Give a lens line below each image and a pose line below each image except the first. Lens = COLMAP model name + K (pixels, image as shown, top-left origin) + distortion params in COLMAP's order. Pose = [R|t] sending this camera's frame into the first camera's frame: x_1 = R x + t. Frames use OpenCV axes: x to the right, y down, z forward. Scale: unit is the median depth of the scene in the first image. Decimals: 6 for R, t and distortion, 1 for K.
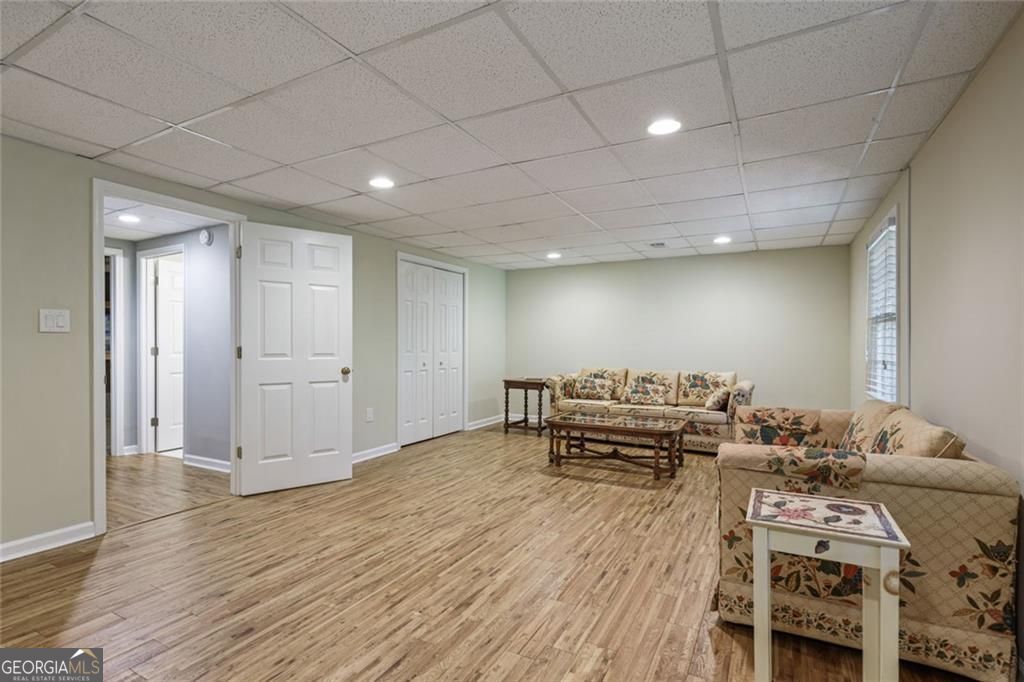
lens RADIAL K [[491.5, 0, 508.8], [0, 491.5, 345.9], [0, 0, 1]] dist [0.000511, 0.000051]
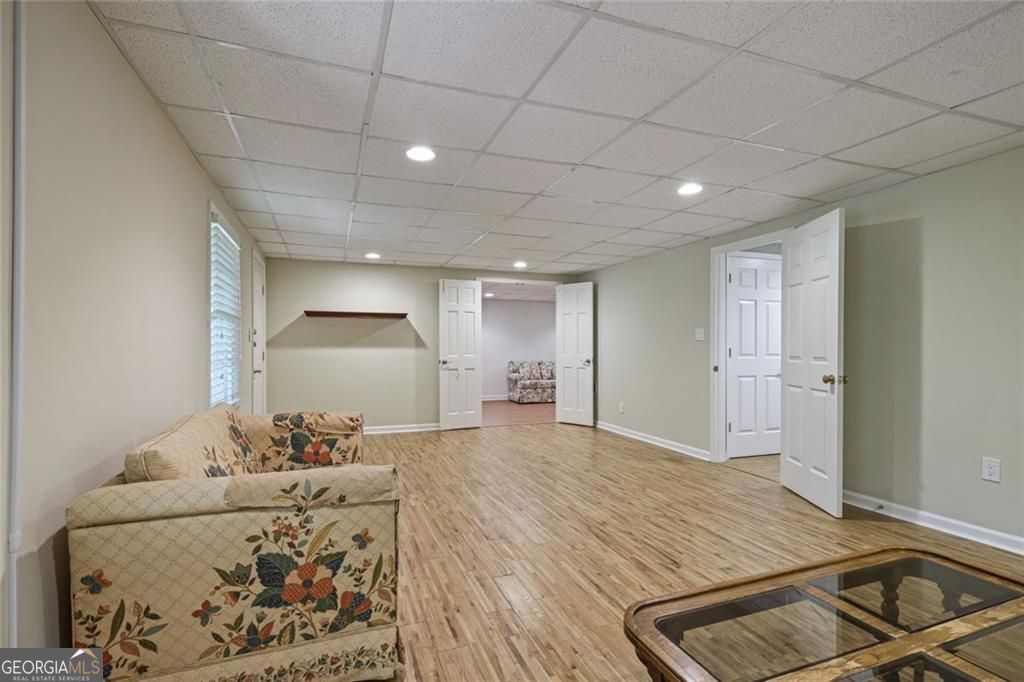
lens RADIAL K [[491.5, 0, 510.8], [0, 491.5, 343.3], [0, 0, 1]] dist [0.000511, 0.000051]
pose [[-0.653355, -0.005683, -0.757030, 0.819549], [-0.004122, 0.999984, -0.003950, -0.003297], [0.757040, 0.000540, -0.653368, 1.500243]]
